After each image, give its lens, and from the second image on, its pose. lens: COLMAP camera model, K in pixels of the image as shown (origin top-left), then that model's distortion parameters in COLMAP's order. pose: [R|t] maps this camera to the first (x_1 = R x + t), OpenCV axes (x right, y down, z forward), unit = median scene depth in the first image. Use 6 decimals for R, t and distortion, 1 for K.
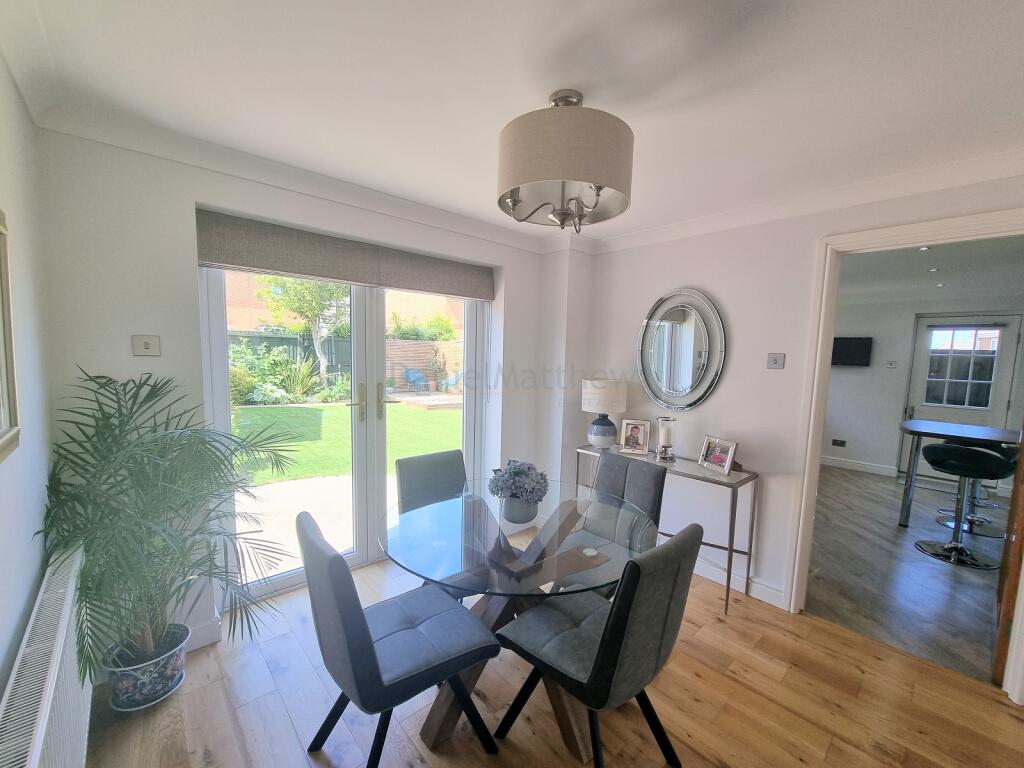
lens RADIAL K [[421.7, 0, 517.6], [0, 421.7, 395.4], [0, 0, 1]] dist [-0.001059, 0.000099]
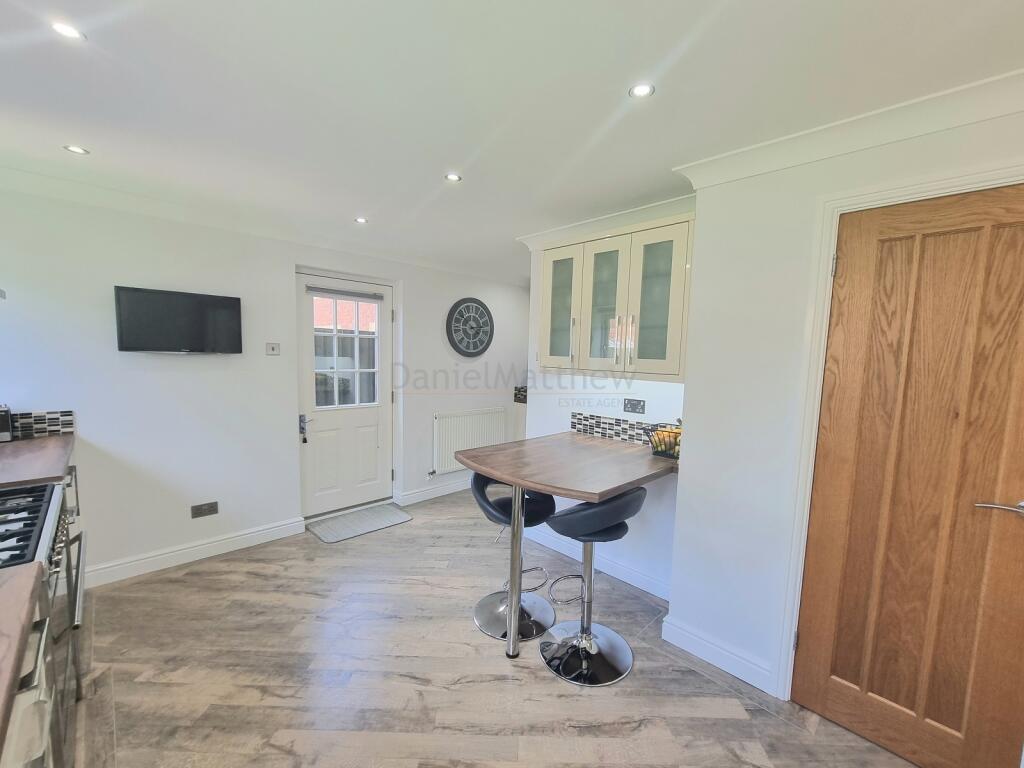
lens RADIAL K [[421.7, 0, 517.6], [0, 421.7, 395.4], [0, 0, 1]] dist [-0.001059, 0.000099]
pose [[-0.038147, -0.128683, 0.990952, 0.312332], [0.074382, 0.988557, 0.131235, -0.065063], [-0.996500, 0.078715, -0.028139, 0.723429]]
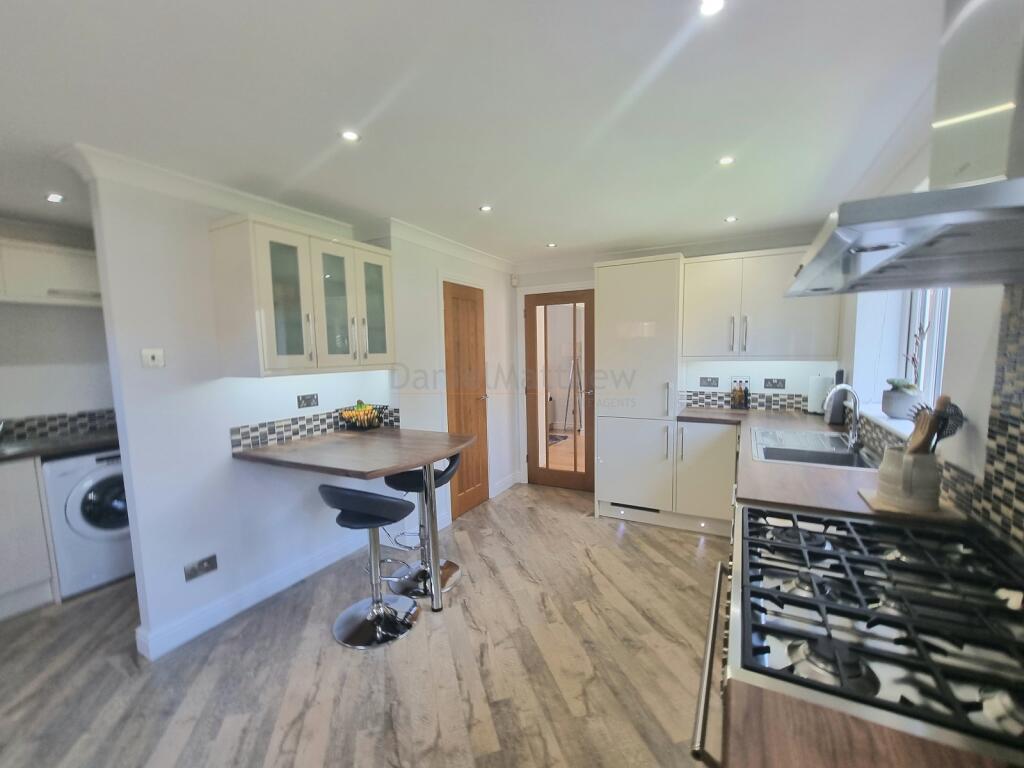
lens RADIAL K [[421.7, 0, 517.6], [0, 421.7, 395.4], [0, 0, 1]] dist [-0.001059, 0.000099]
pose [[-0.943427, 0.025832, -0.330574, 0.738430], [-0.040317, 0.980627, 0.191691, -0.094301], [0.329121, 0.194175, -0.924108, 1.147628]]
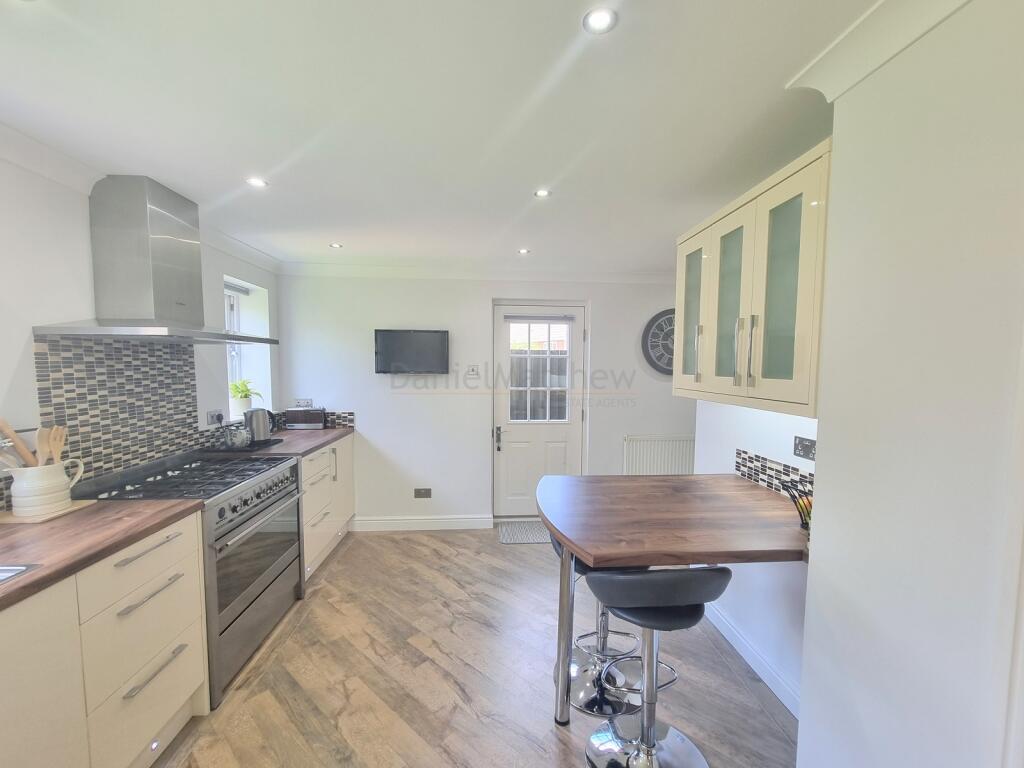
lens RADIAL K [[421.7, 0, 517.6], [0, 421.7, 395.4], [0, 0, 1]] dist [-0.001059, 0.000099]
pose [[0.618898, -0.079914, 0.781395, 0.405466], [0.090790, 0.995421, 0.029893, -0.048764], [-0.780206, 0.052443, 0.623320, 0.537217]]
